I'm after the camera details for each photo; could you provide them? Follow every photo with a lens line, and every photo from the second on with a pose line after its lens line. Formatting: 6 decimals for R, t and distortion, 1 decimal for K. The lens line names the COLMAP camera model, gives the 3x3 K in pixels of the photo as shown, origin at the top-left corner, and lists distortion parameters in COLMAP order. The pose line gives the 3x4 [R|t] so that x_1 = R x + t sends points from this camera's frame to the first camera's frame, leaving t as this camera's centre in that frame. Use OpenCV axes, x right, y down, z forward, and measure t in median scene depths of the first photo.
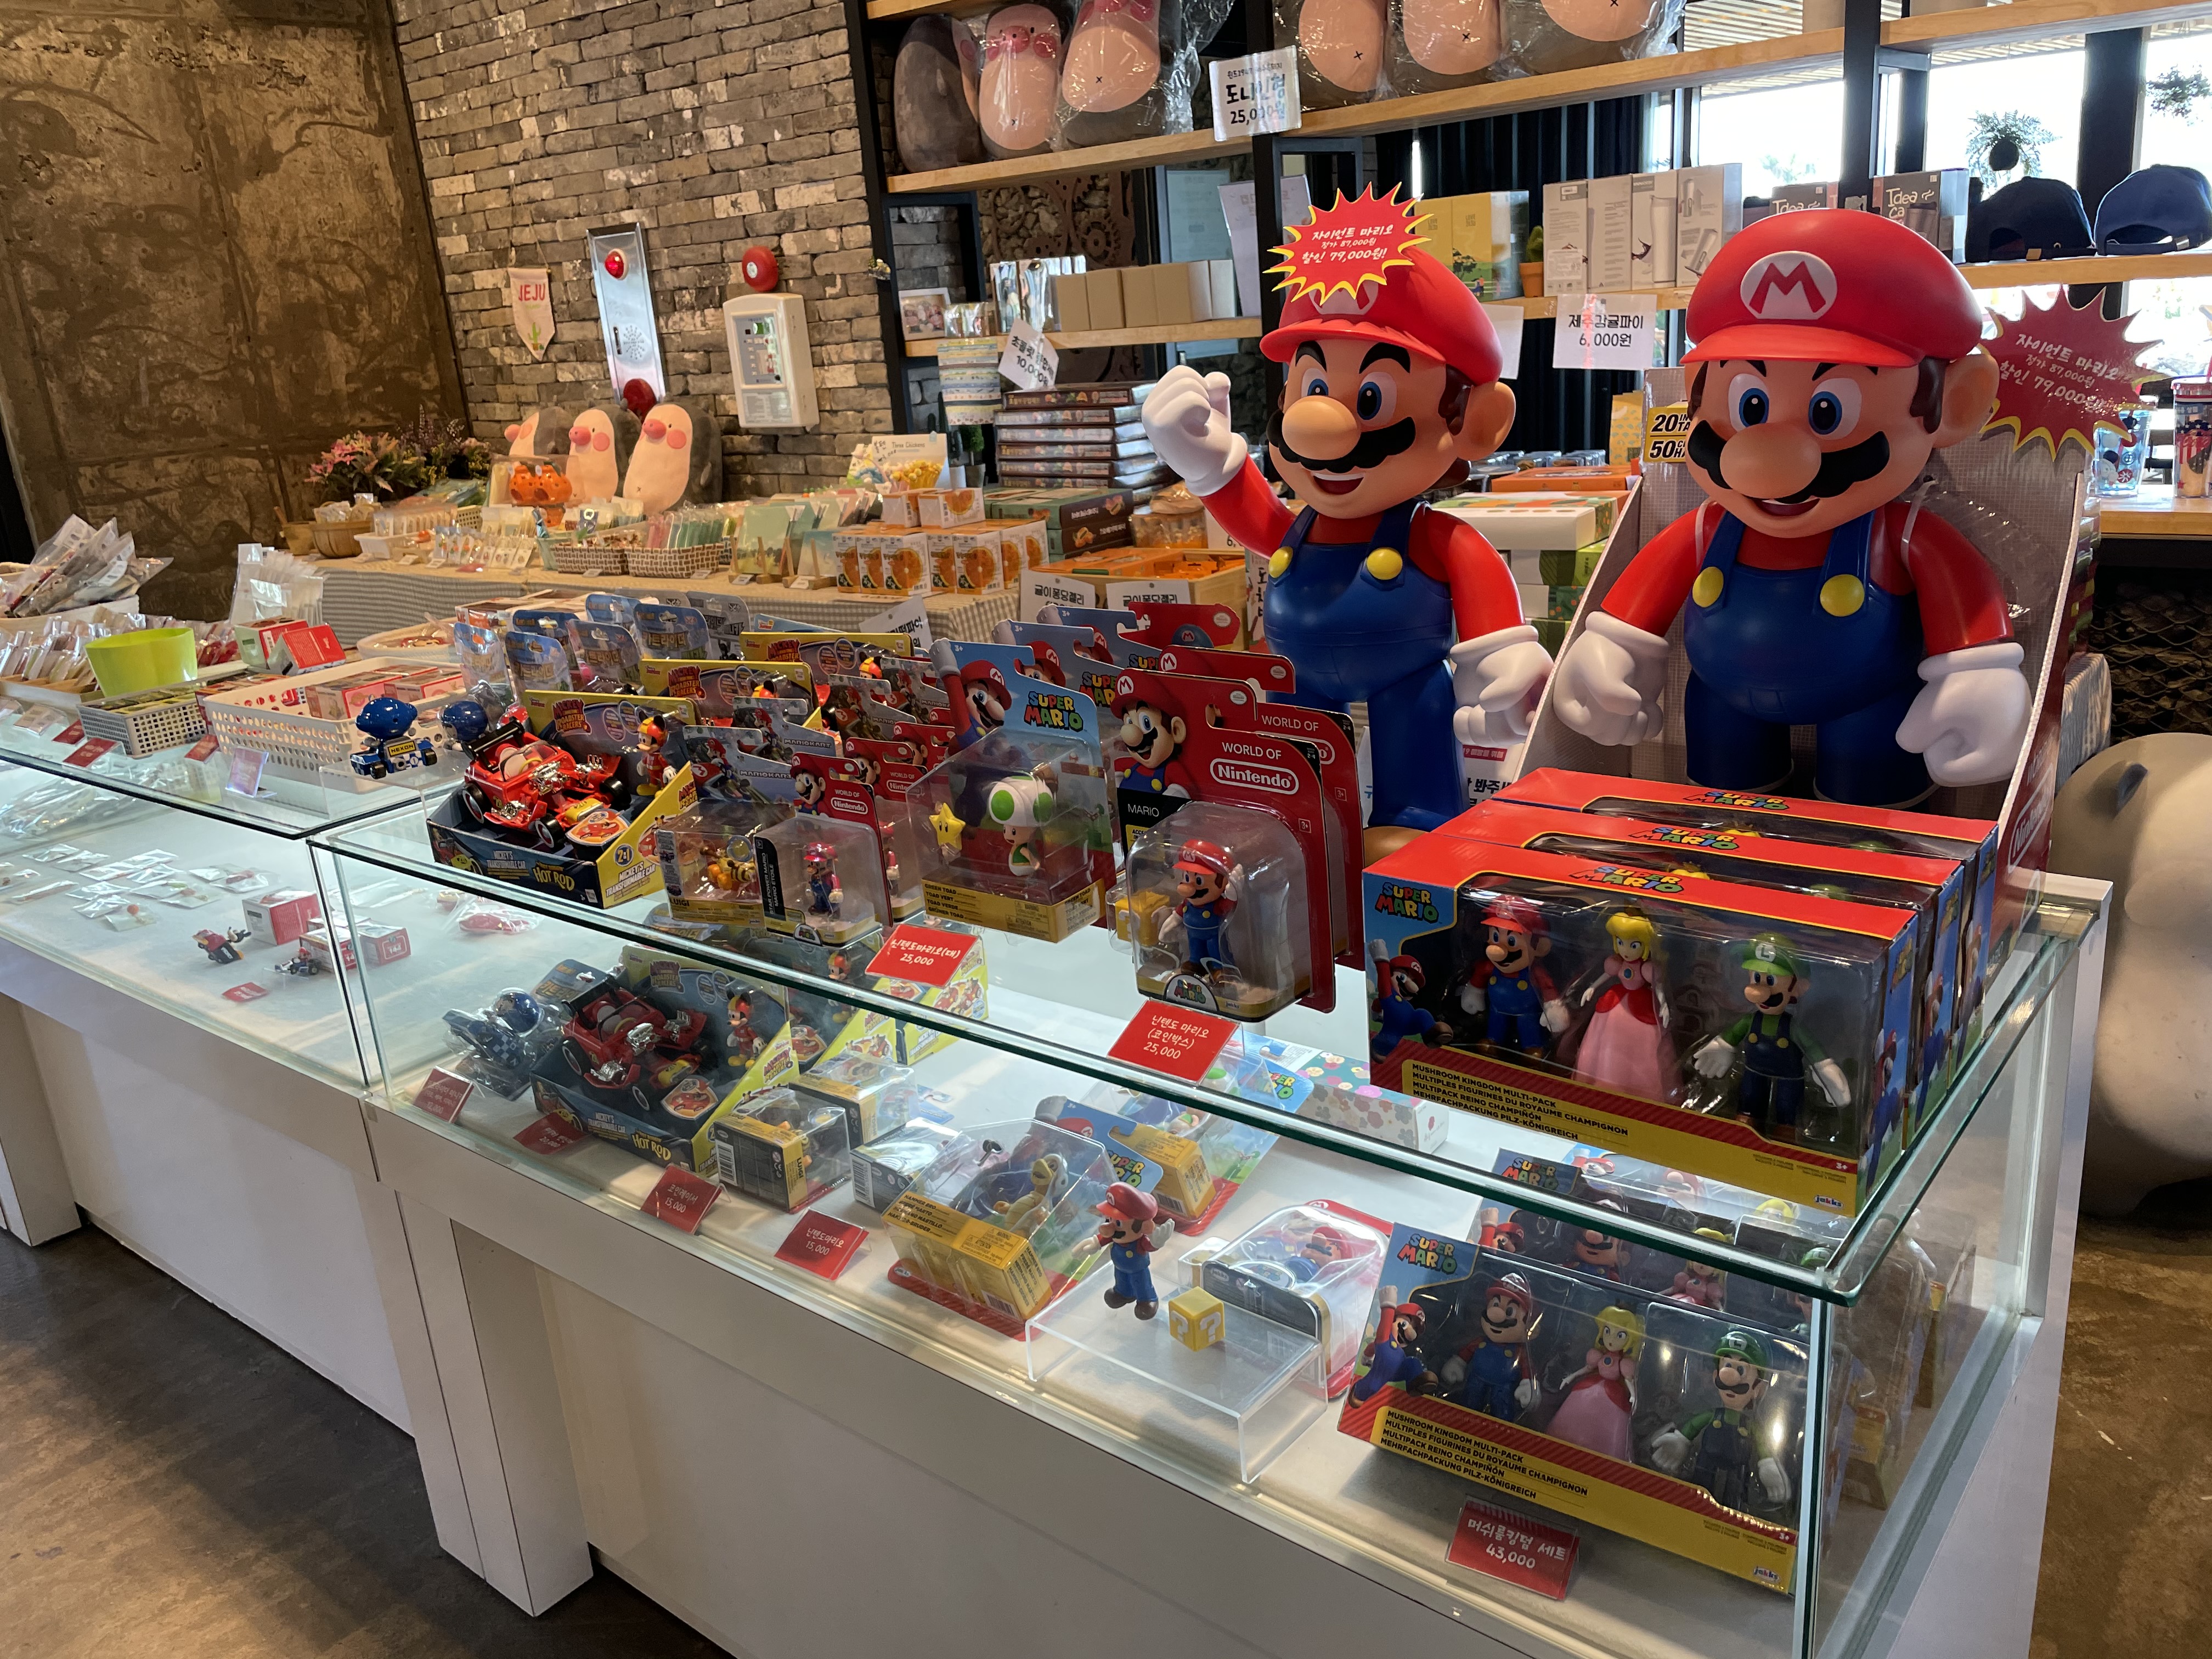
lens RADIAL K [[1681.8, 0, 1106.0], [0, 1681.8, 829.5], [0, 0, 1]] dist [0.078961, -0.173937]
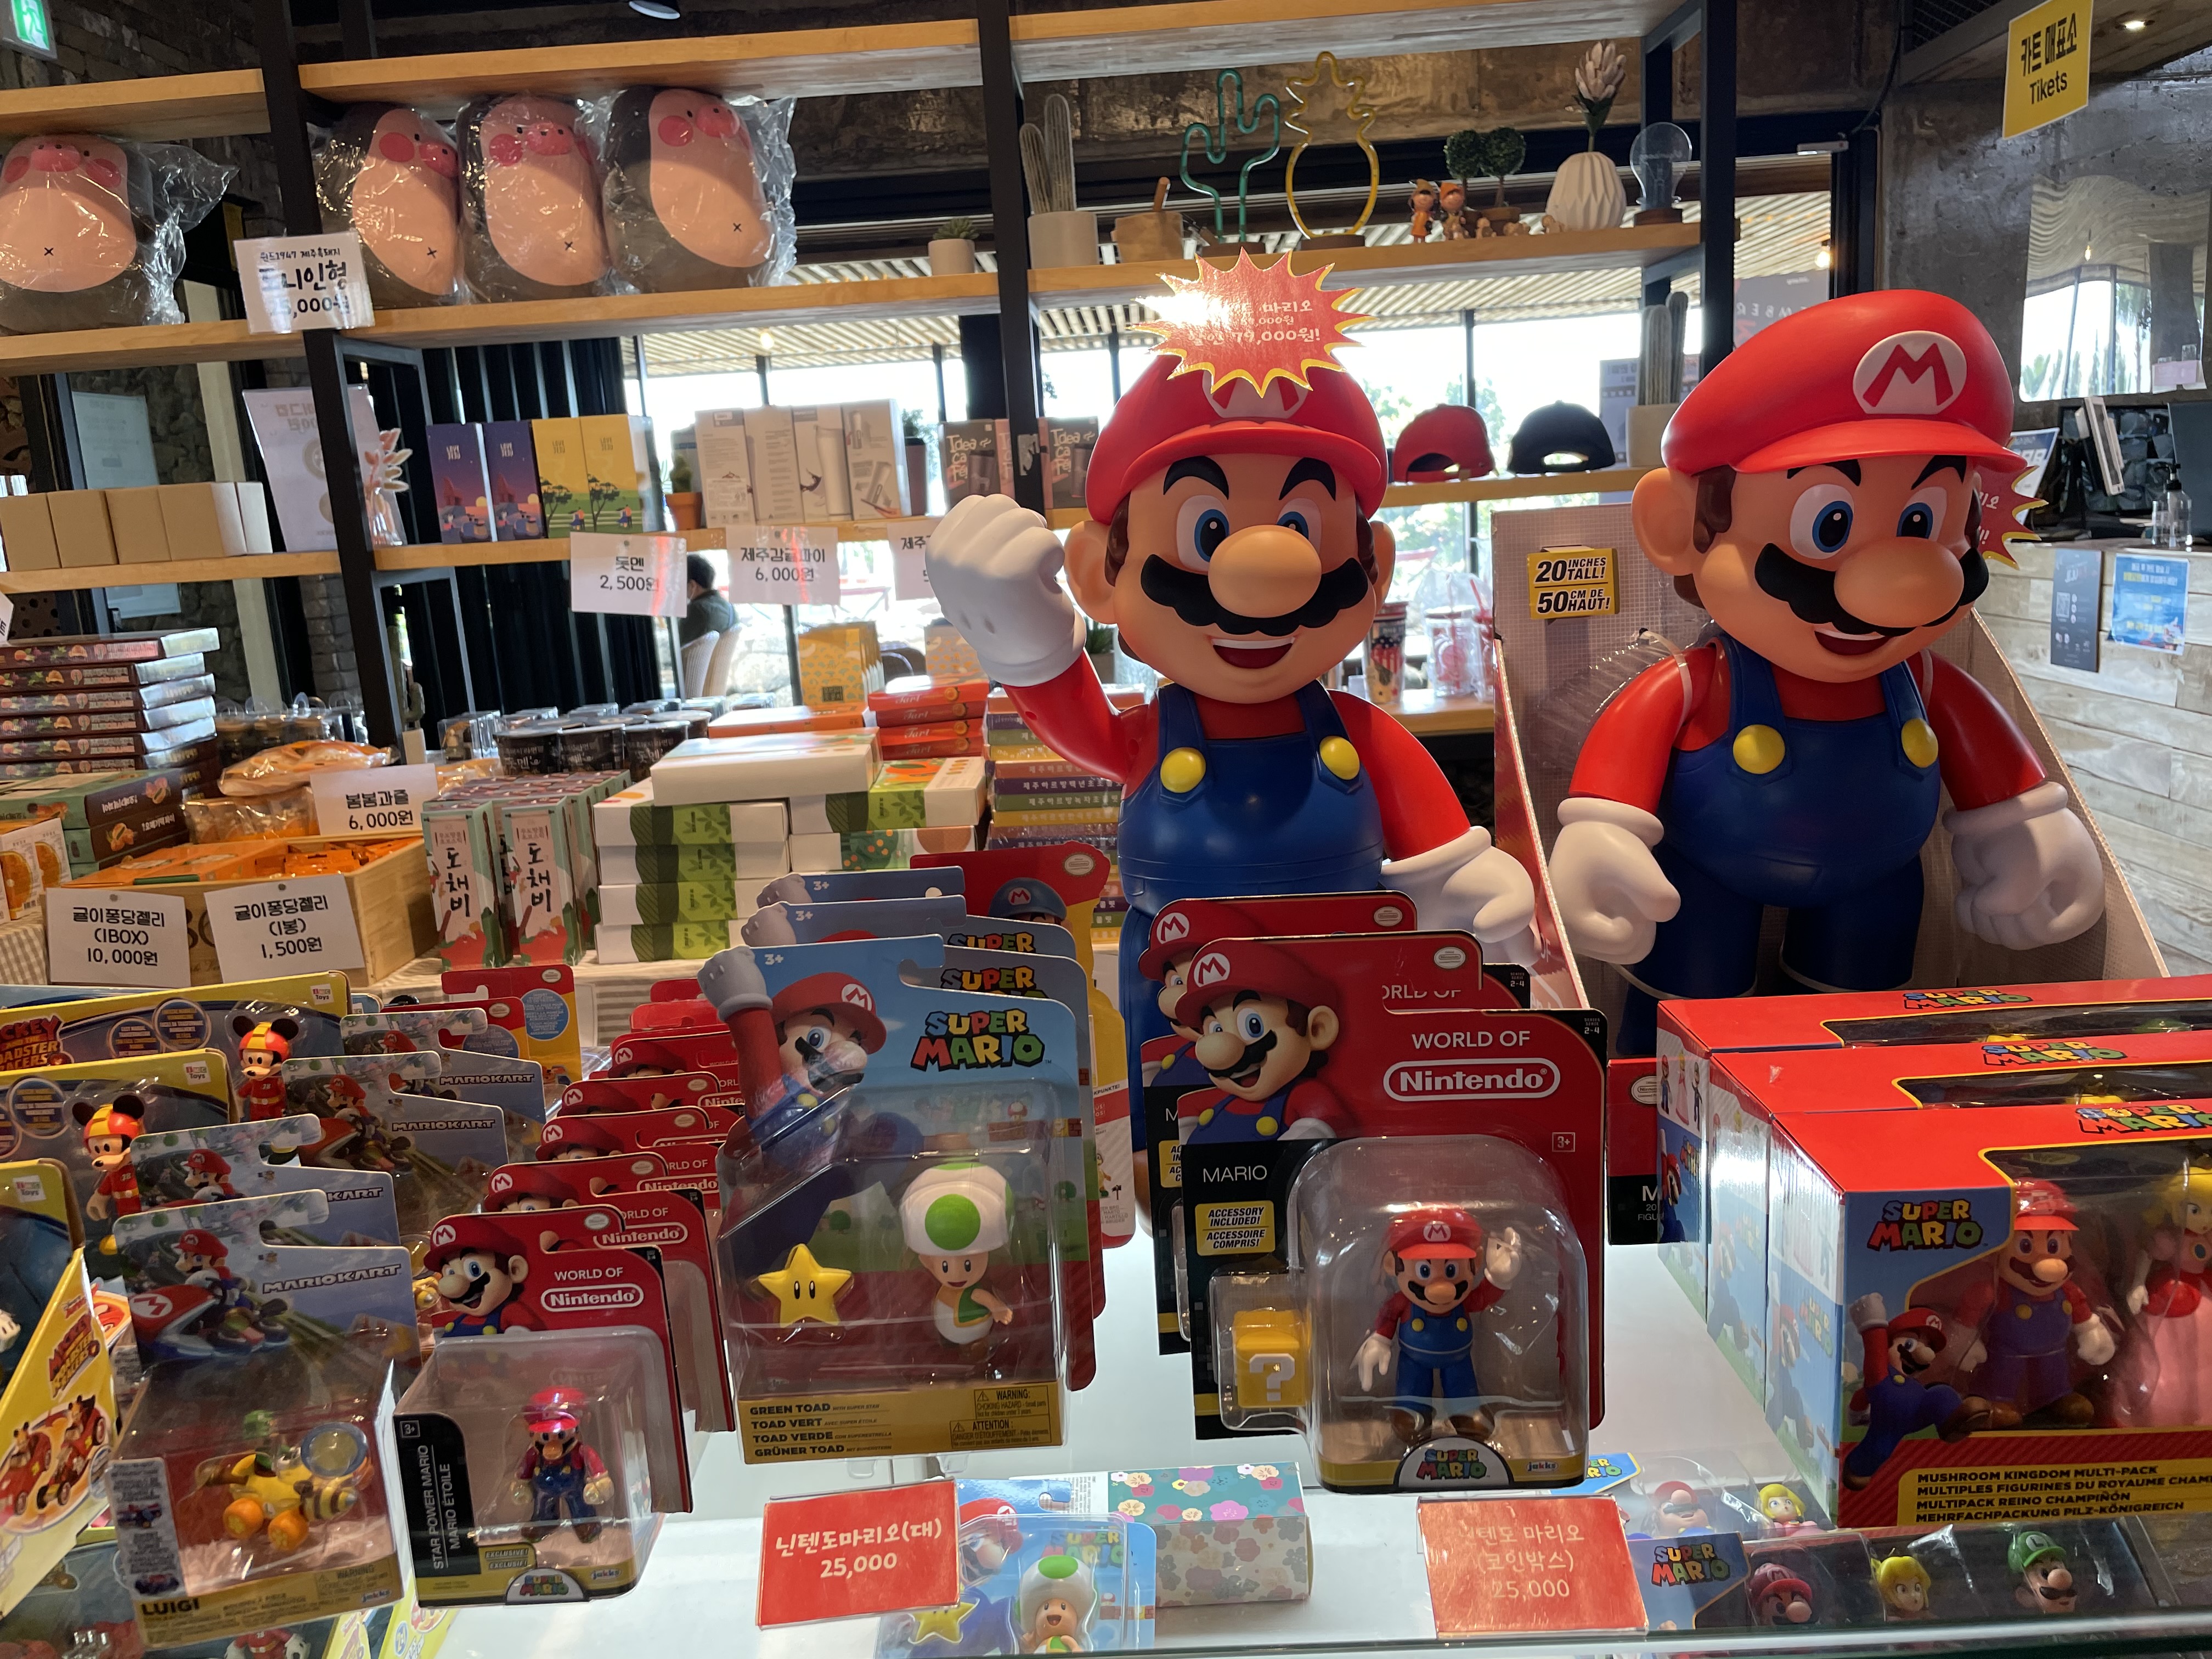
lens RADIAL K [[1661.1, 0, 1106.0], [0, 1661.1, 829.5], [0, 0, 1]] dist [0.100013, -0.144828]
pose [[0.781915, -0.088874, 0.617017, -0.148663], [0.186977, 0.977650, -0.096127, -0.033267], [-0.594683, 0.190531, 0.781057, 0.217337]]
